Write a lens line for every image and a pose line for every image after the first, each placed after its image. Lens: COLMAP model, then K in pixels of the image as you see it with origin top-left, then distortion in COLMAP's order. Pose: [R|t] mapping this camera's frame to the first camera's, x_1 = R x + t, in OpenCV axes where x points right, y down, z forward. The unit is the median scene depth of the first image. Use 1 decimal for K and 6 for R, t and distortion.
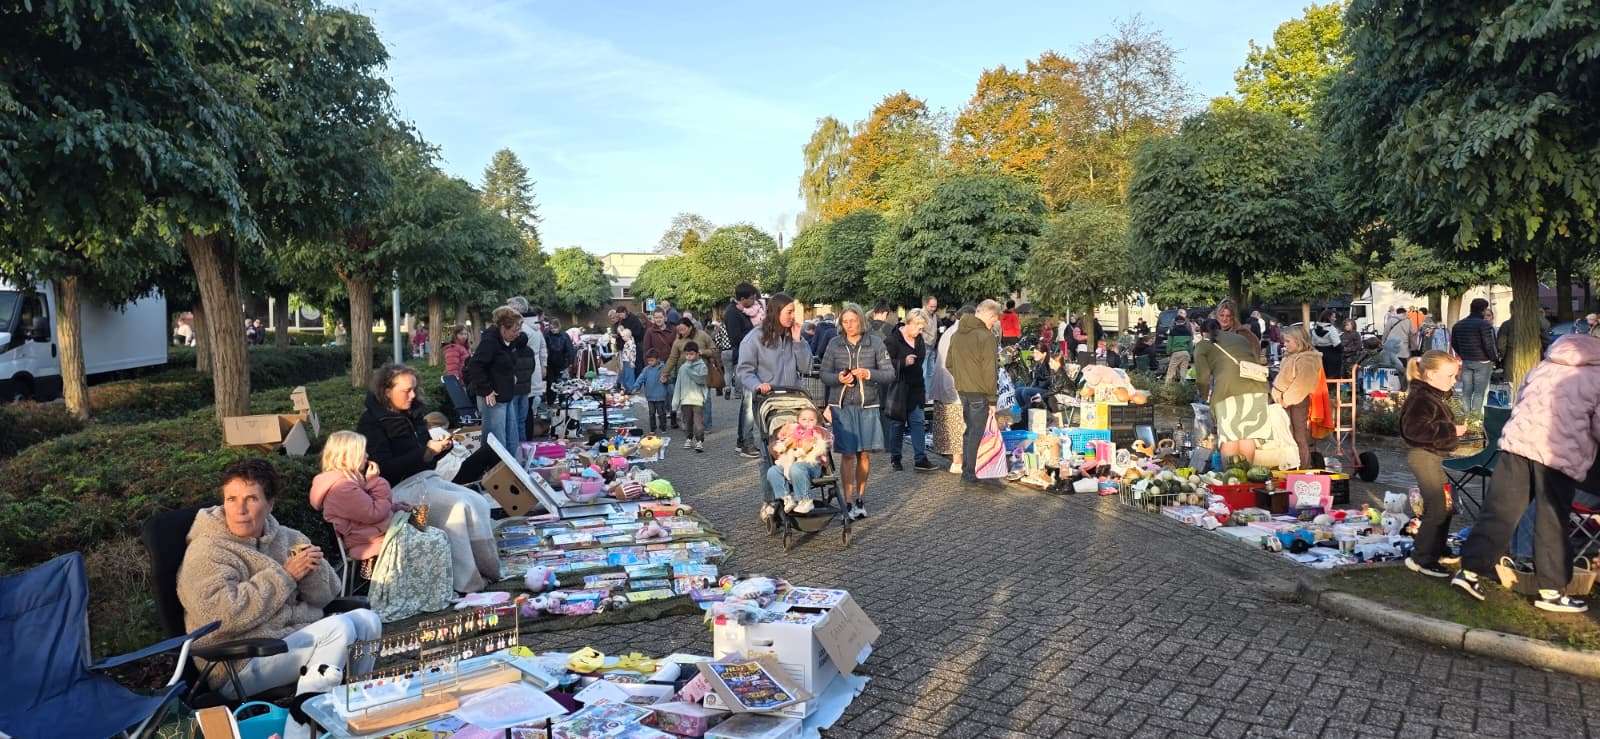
lens RADIAL K [[1019.3, 0, 794.6], [0, 1019.3, 366.9], [0, 0, 1]] dist [0.077612, -0.095484]
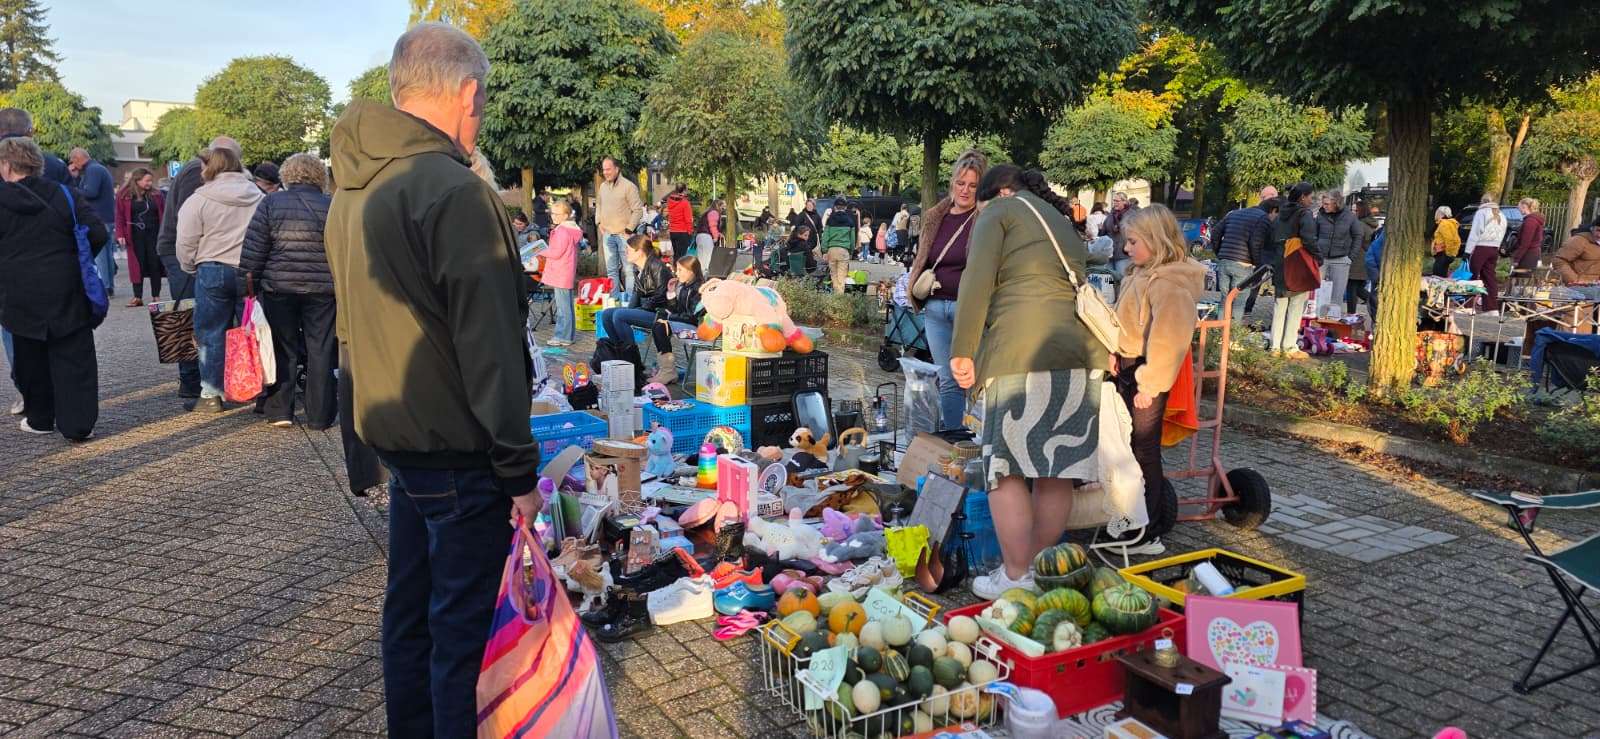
lens RADIAL K [[1019.3, 0, 794.6], [0, 1019.3, 366.9], [0, 0, 1]] dist [0.077612, -0.095484]
pose [[0.945508, -0.023591, 0.324743, 0.085917], [-0.011893, 0.994204, 0.106852, -0.006839], [-0.325381, -0.104892, 0.939747, 0.270683]]
